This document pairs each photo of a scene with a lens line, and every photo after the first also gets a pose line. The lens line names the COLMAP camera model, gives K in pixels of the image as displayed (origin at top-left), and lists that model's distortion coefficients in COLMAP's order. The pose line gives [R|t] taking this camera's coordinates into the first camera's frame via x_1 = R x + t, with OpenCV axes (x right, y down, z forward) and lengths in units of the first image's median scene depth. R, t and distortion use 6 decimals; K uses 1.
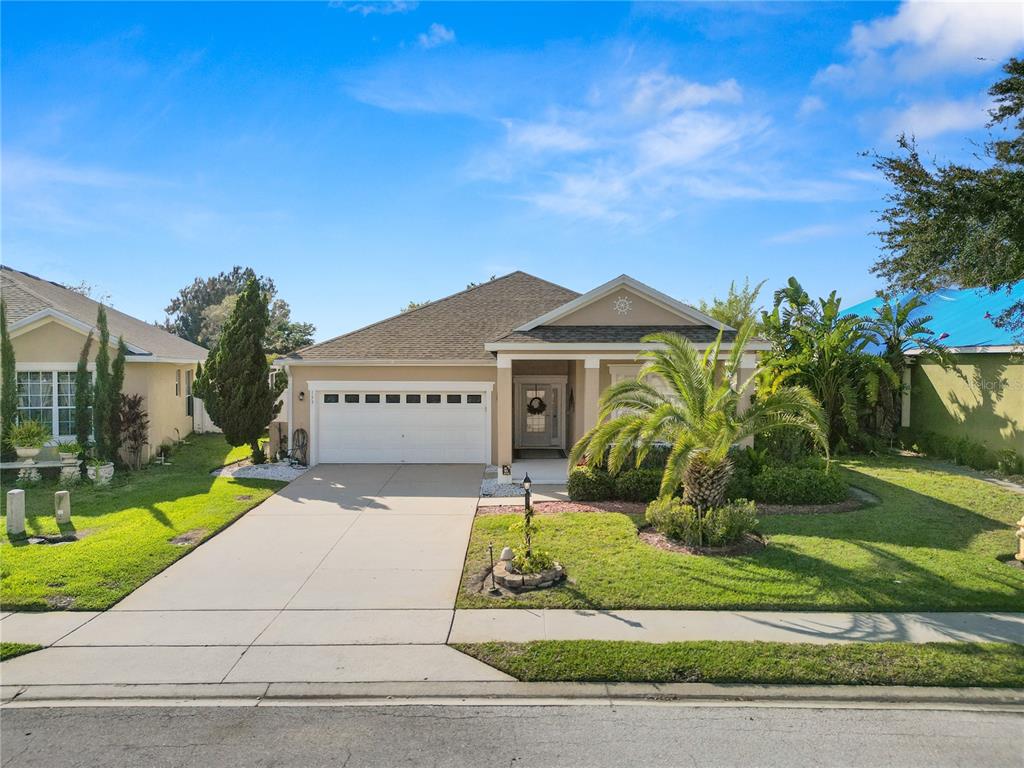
lens RADIAL K [[763.1, 0, 512.0], [0, 763.1, 384.0], [0, 0, 1]] dist [0.051974, -0.054463]
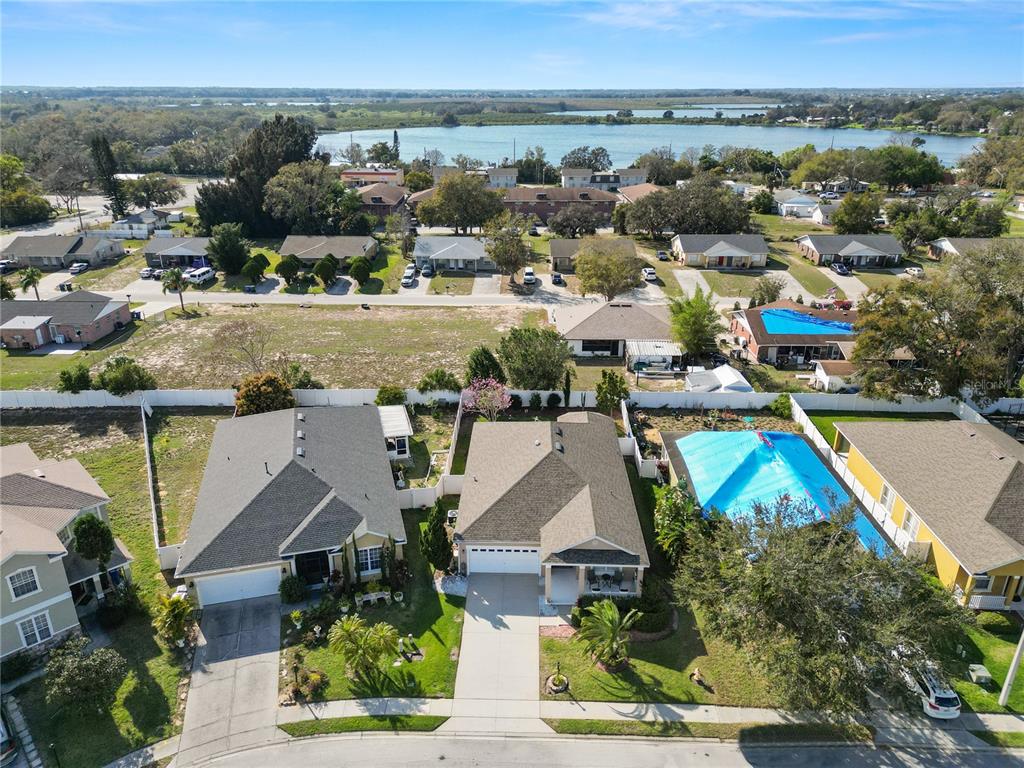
lens RADIAL K [[763.1, 0, 512.0], [0, 763.1, 384.0], [0, 0, 1]] dist [0.051974, -0.054463]
pose [[0.999843, 0.003231, -0.017448, -0.097424], [0.003028, 0.937798, 0.347169, -1.661230], [0.017485, -0.347167, 0.937640, -1.375392]]
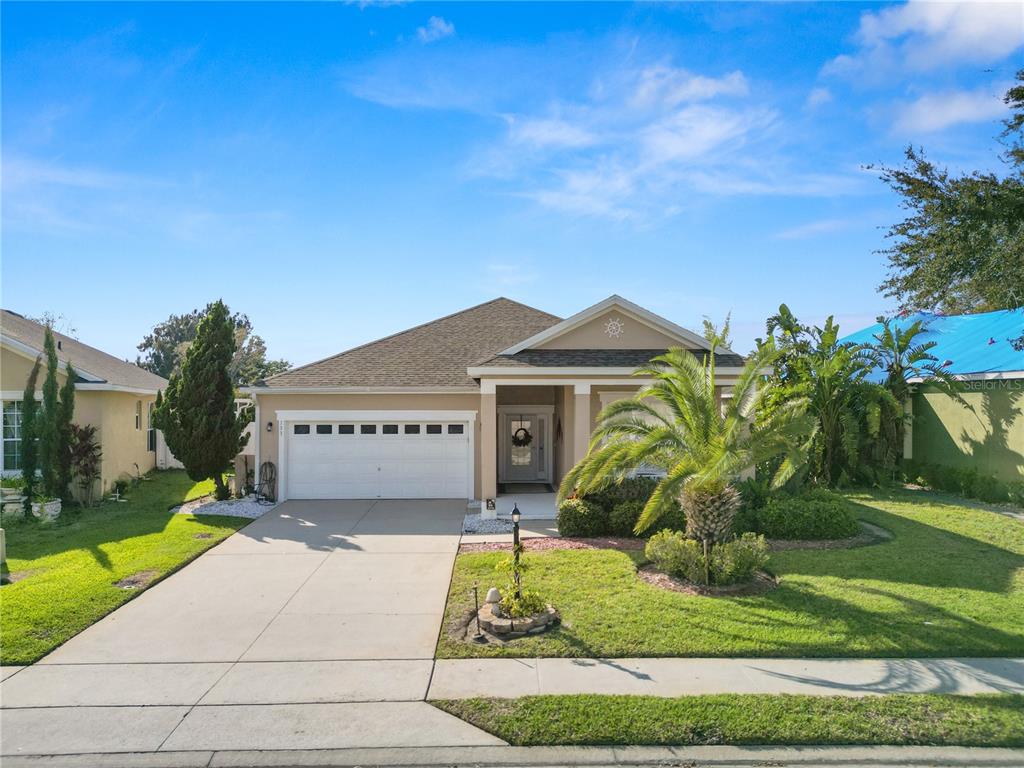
lens RADIAL K [[770.1, 0, 512.9], [0, 770.1, 406.3], [0, 0, 1]] dist [0.047949, -0.042944]
pose [[0.999655, -0.000900, 0.026251, -0.005188], [0.001483, 0.999752, -0.022211, 0.015421], [-0.026224, 0.022242, 0.999409, 0.067095]]
